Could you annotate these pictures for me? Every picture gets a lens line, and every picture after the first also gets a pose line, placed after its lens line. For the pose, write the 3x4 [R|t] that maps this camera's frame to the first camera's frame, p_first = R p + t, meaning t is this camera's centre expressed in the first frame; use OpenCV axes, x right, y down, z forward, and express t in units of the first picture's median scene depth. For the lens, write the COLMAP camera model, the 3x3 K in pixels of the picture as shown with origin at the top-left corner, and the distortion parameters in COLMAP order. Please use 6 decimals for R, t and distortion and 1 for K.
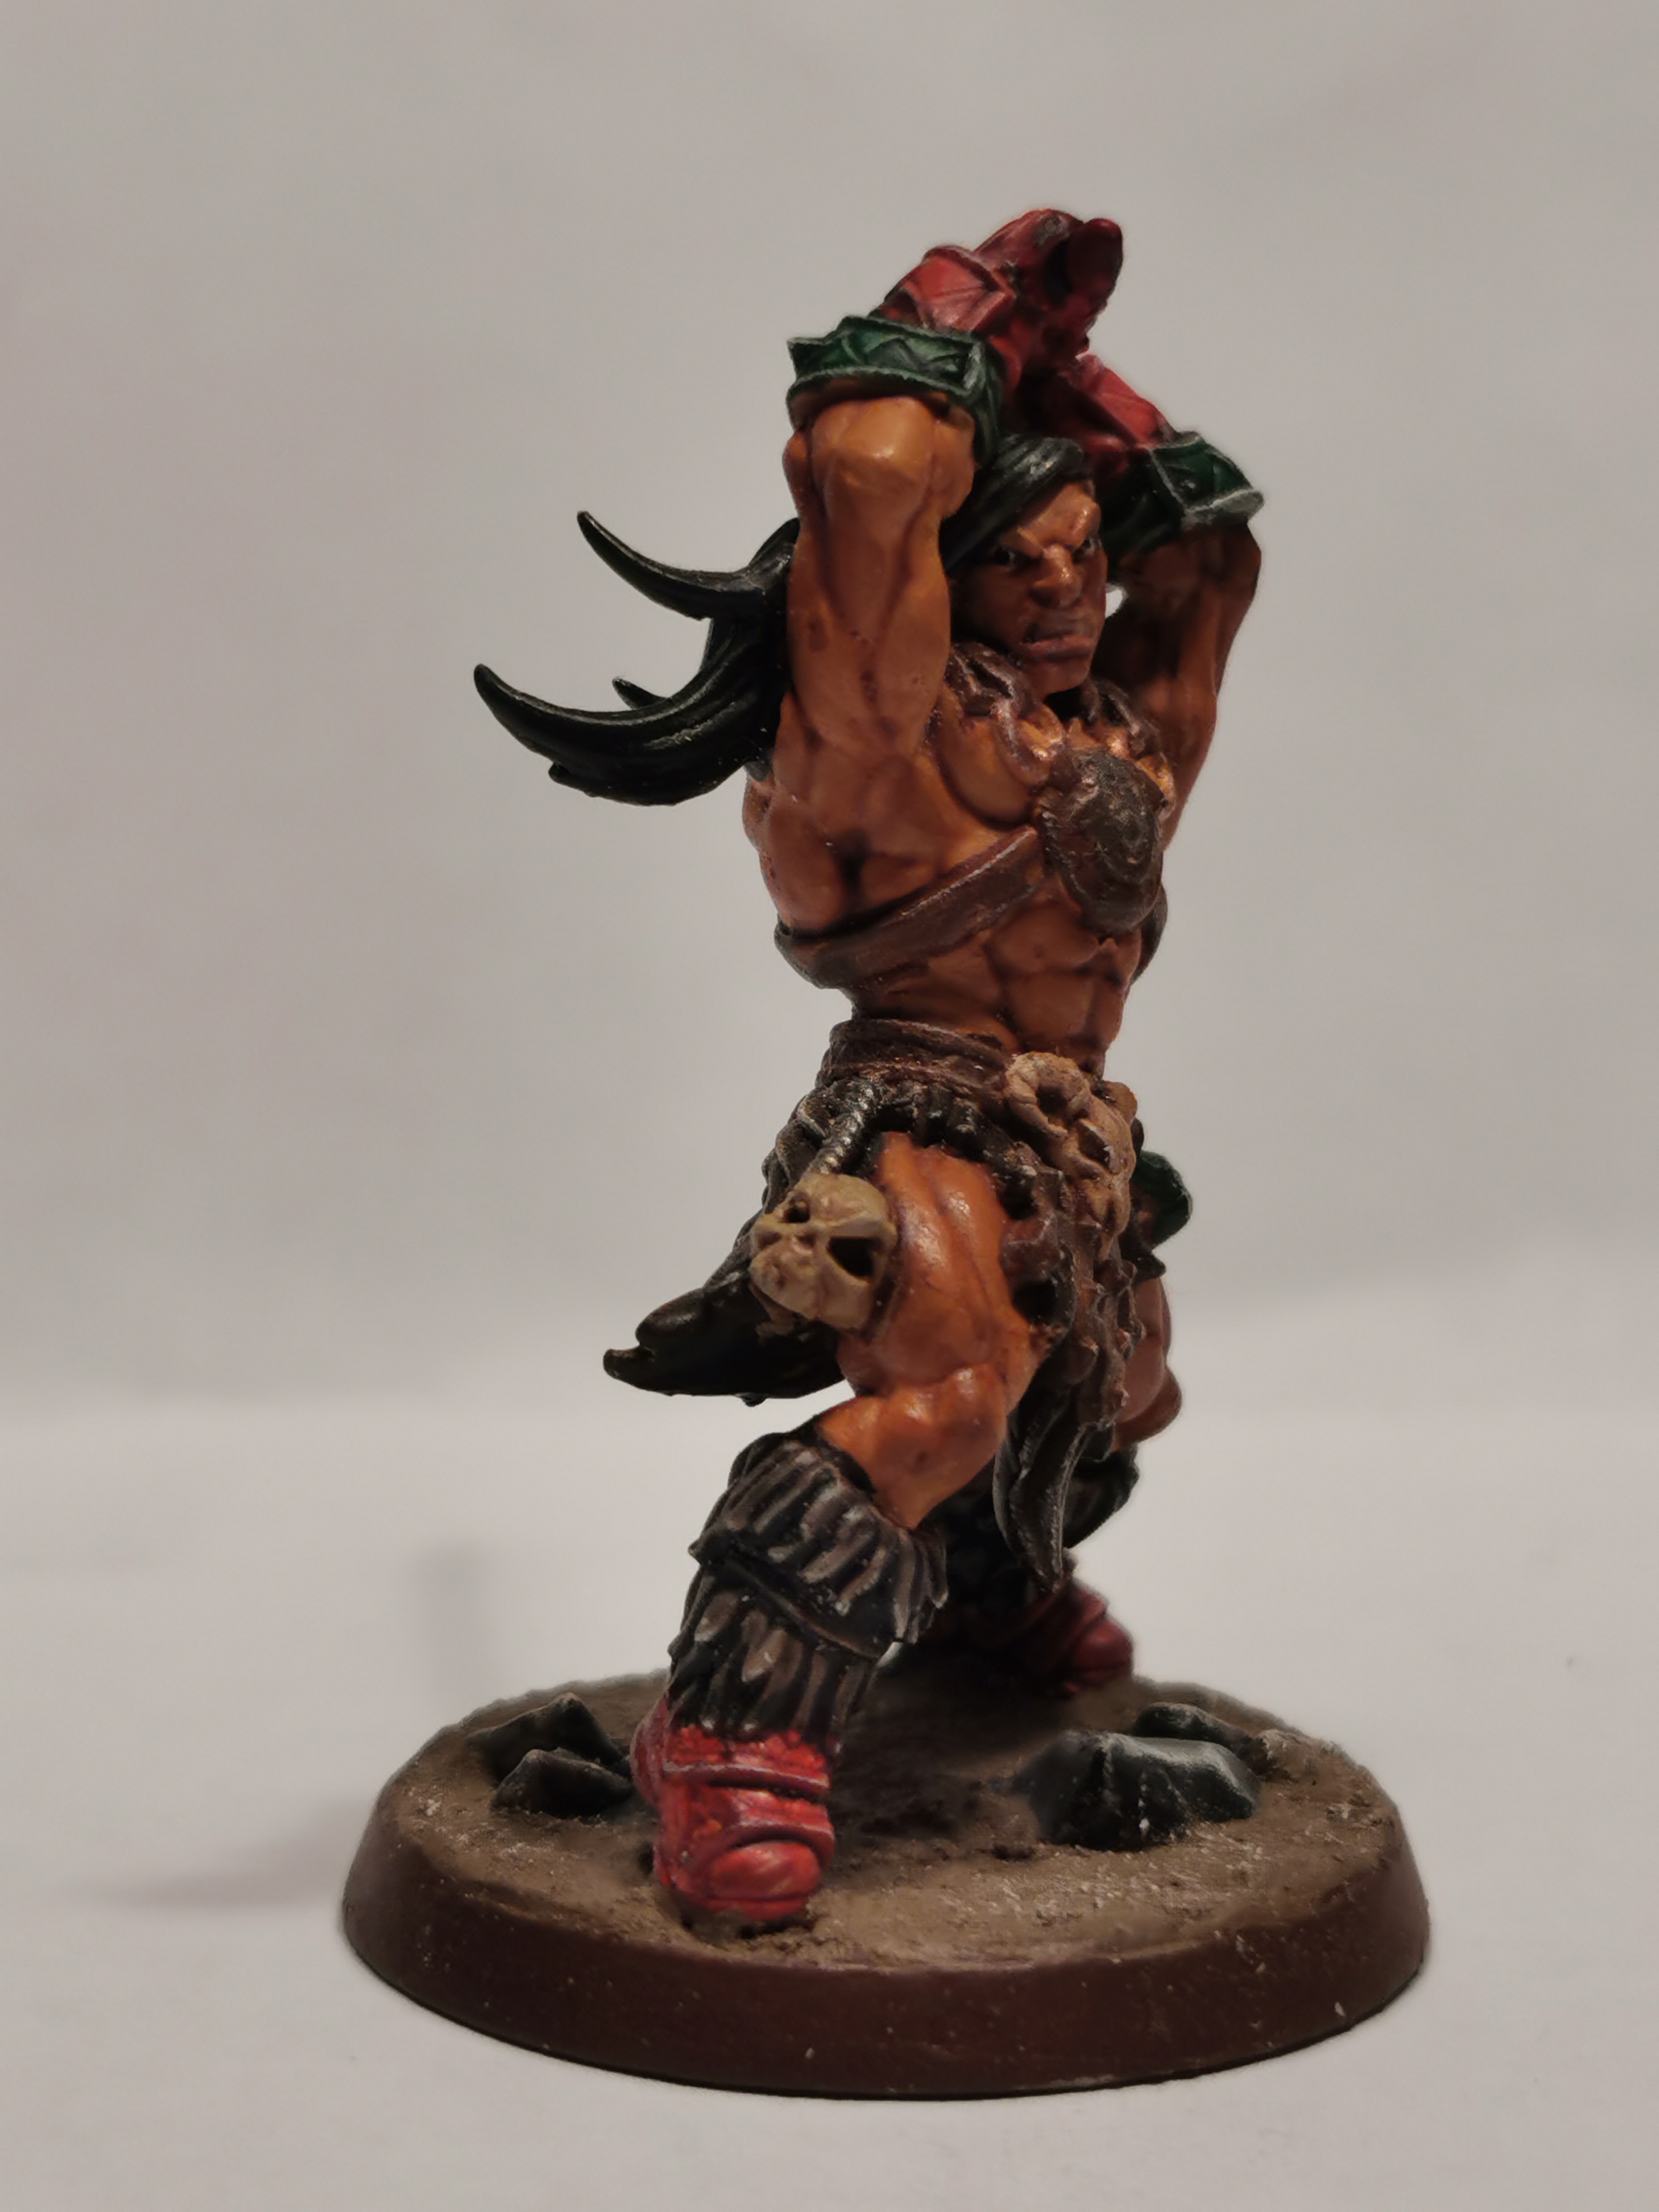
lens RADIAL K [[5149.0, 0, 830.2], [0, 5149.0, 1114.0], [0, 0, 1]] dist [0.045286, 0.000000]
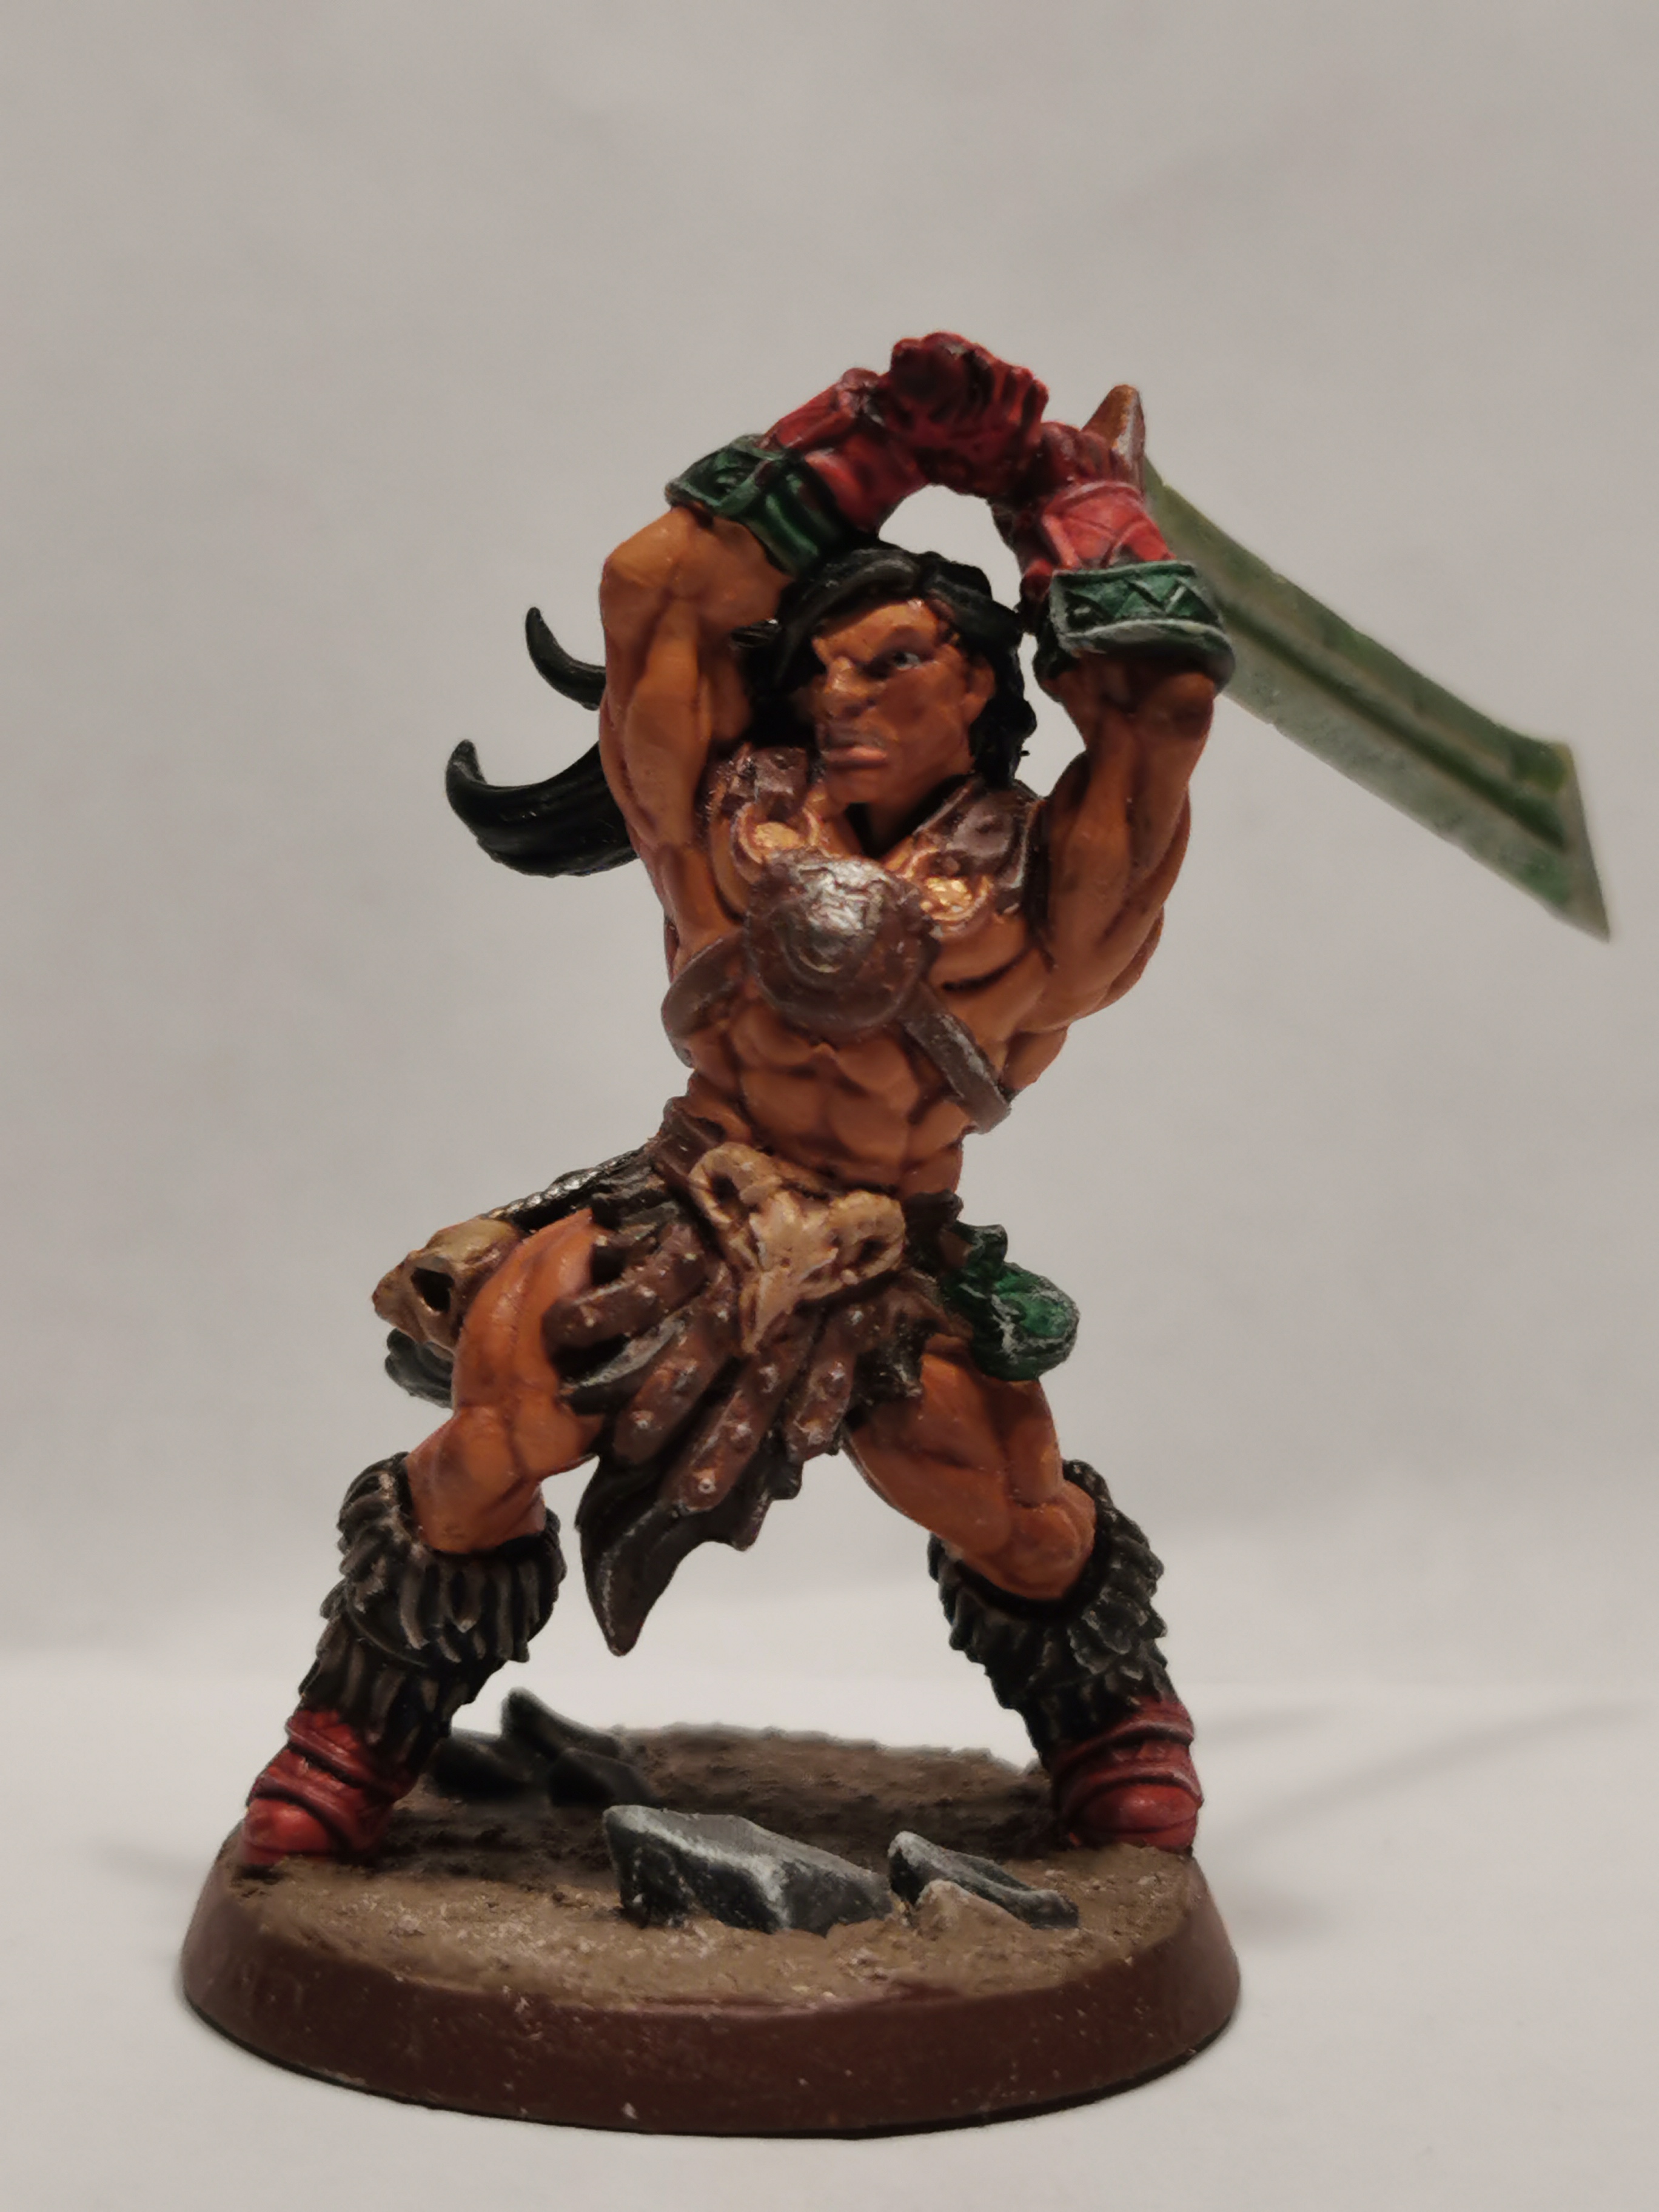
lens RADIAL K [[5149.0, 0, 830.9], [0, 5149.0, 1098.5], [0, 0, 1]] dist [0.045286, 0.000000]
pose [[0.569069, 0.103857, -0.815705, 0.892967], [-0.155775, 0.987645, 0.017074, -0.041477], [0.807400, 0.117350, 0.578216, 0.422055]]
